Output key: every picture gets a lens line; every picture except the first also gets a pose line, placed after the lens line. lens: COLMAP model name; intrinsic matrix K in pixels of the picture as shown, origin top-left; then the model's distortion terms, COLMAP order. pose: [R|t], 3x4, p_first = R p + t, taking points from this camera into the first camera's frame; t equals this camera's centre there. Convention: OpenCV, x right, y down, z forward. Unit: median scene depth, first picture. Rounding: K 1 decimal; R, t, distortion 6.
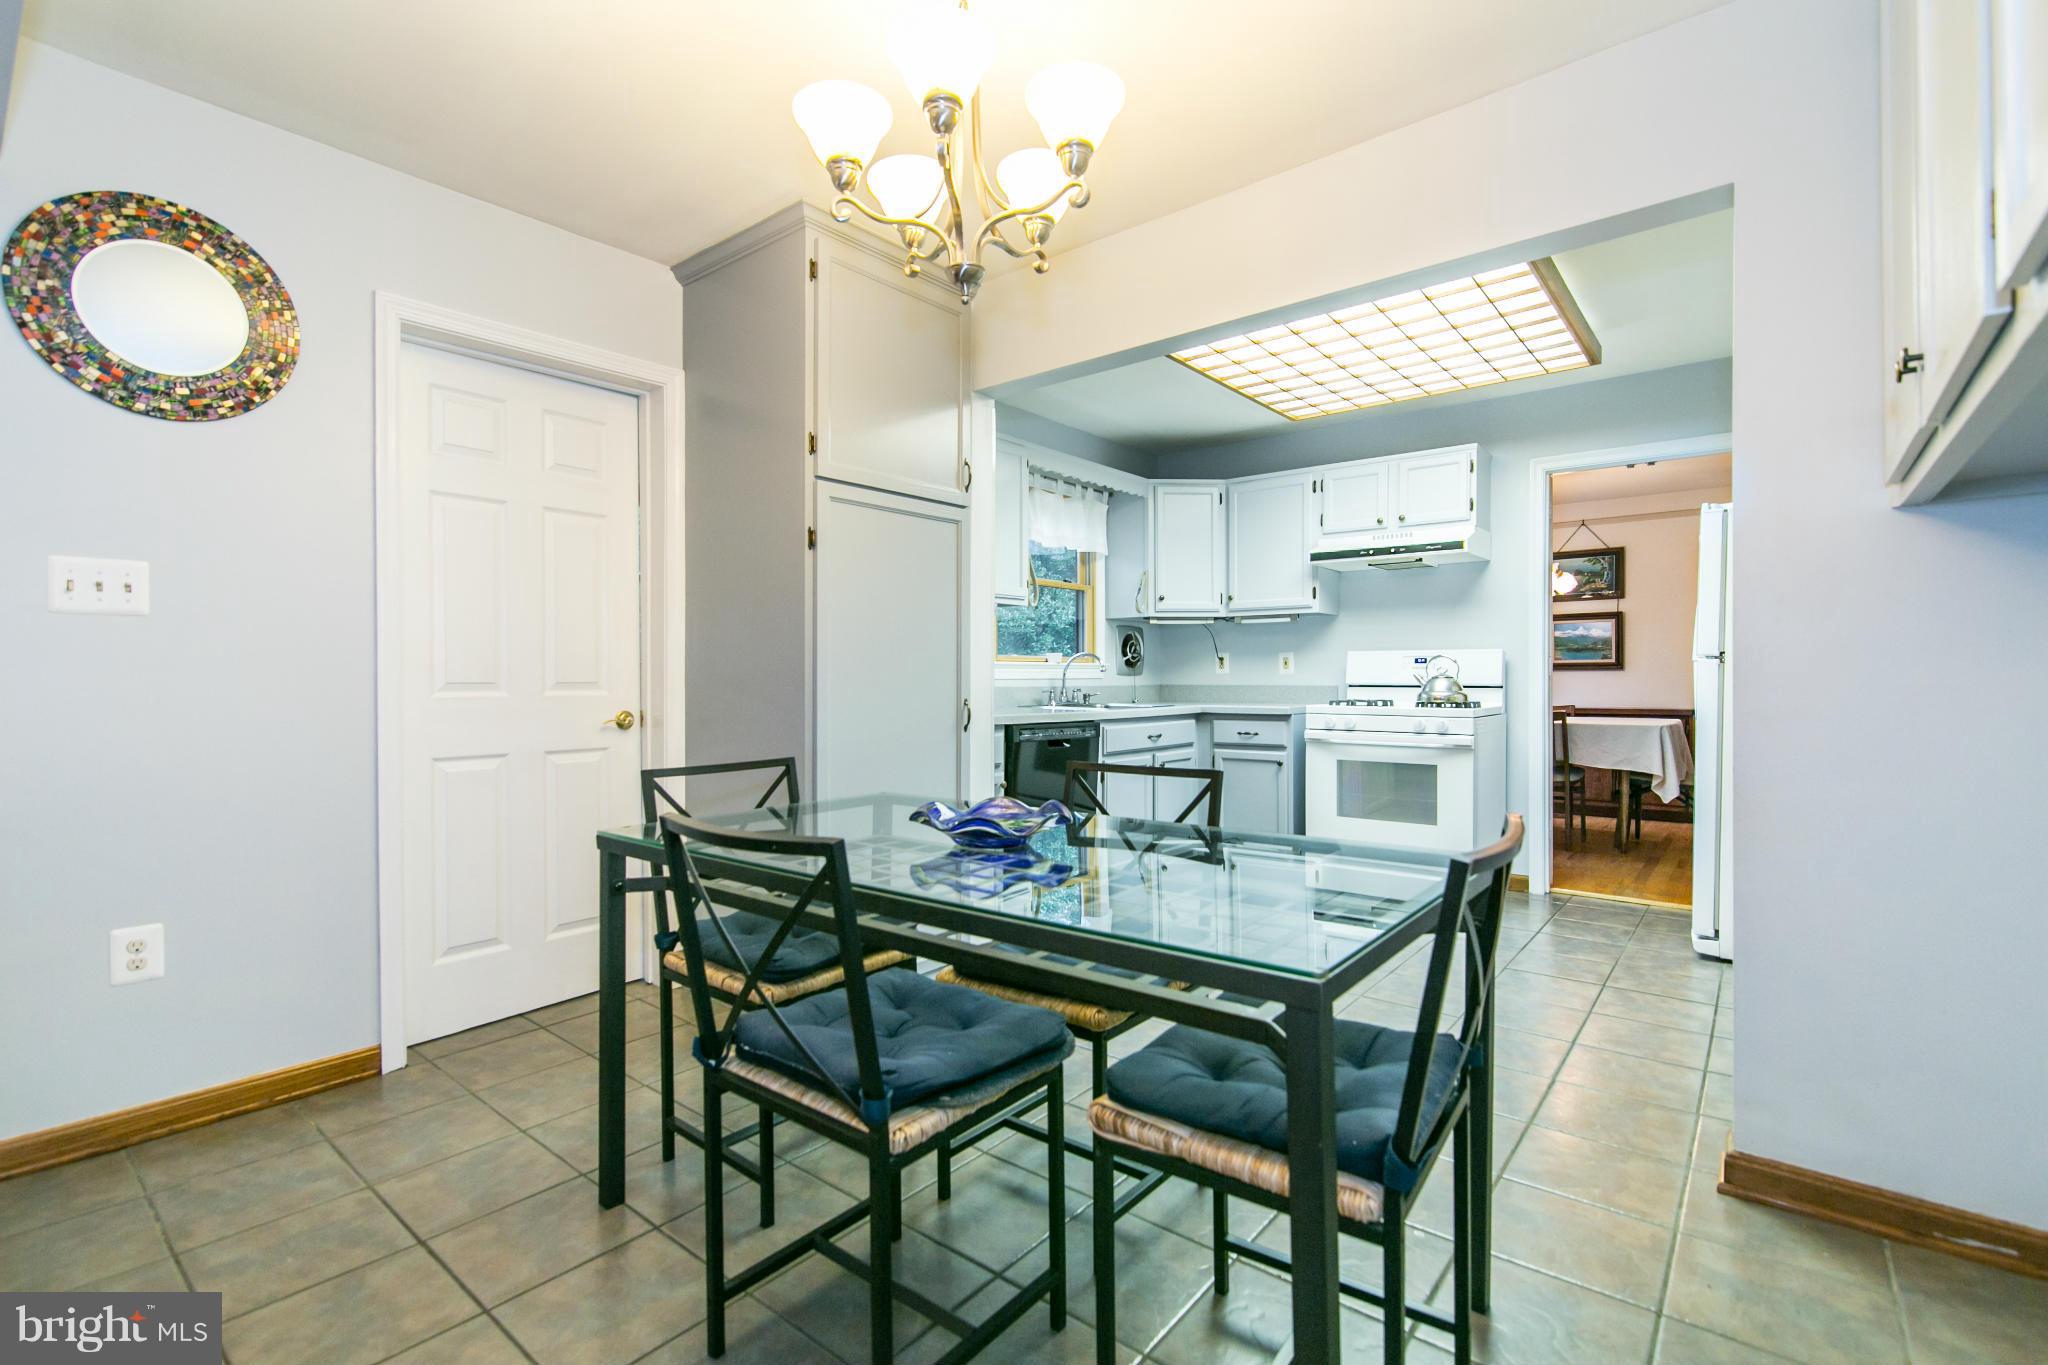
lens RADIAL K [[923.8, 0, 1024.0], [0, 923.8, 682.5], [0, 0, 1]] dist [0.001208, -0.000008]
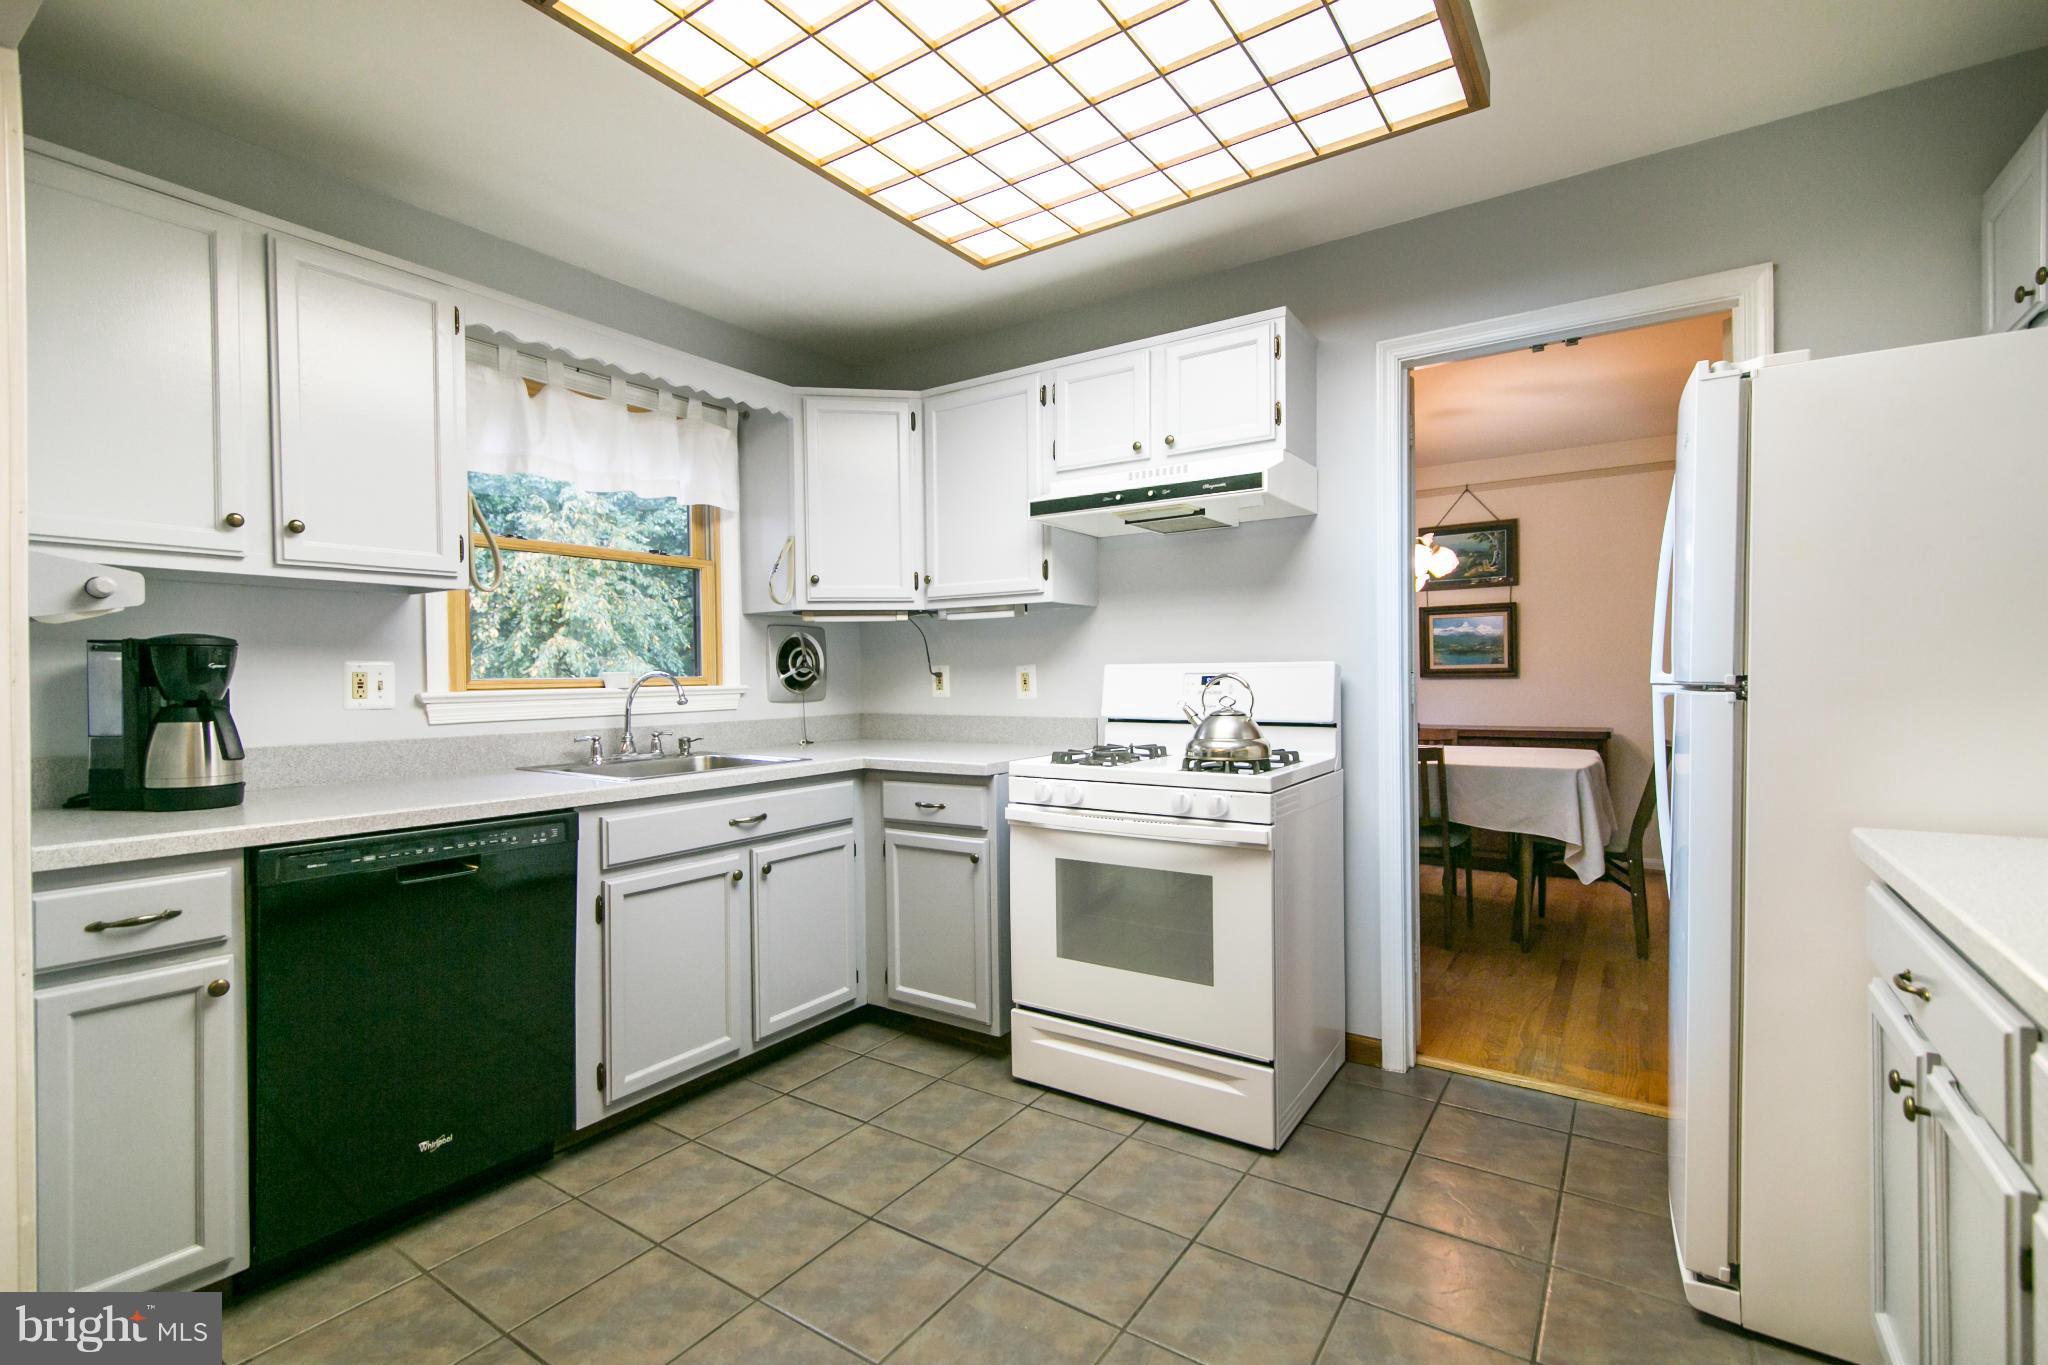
lens RADIAL K [[923.8, 0, 1024.0], [0, 923.8, 682.5], [0, 0, 1]] dist [0.001208, -0.000008]
pose [[0.995668, -0.011439, 0.092277, 0.230893], [0.011126, 0.999930, 0.003898, -0.023829], [-0.092315, -0.002855, 0.995726, 0.374042]]
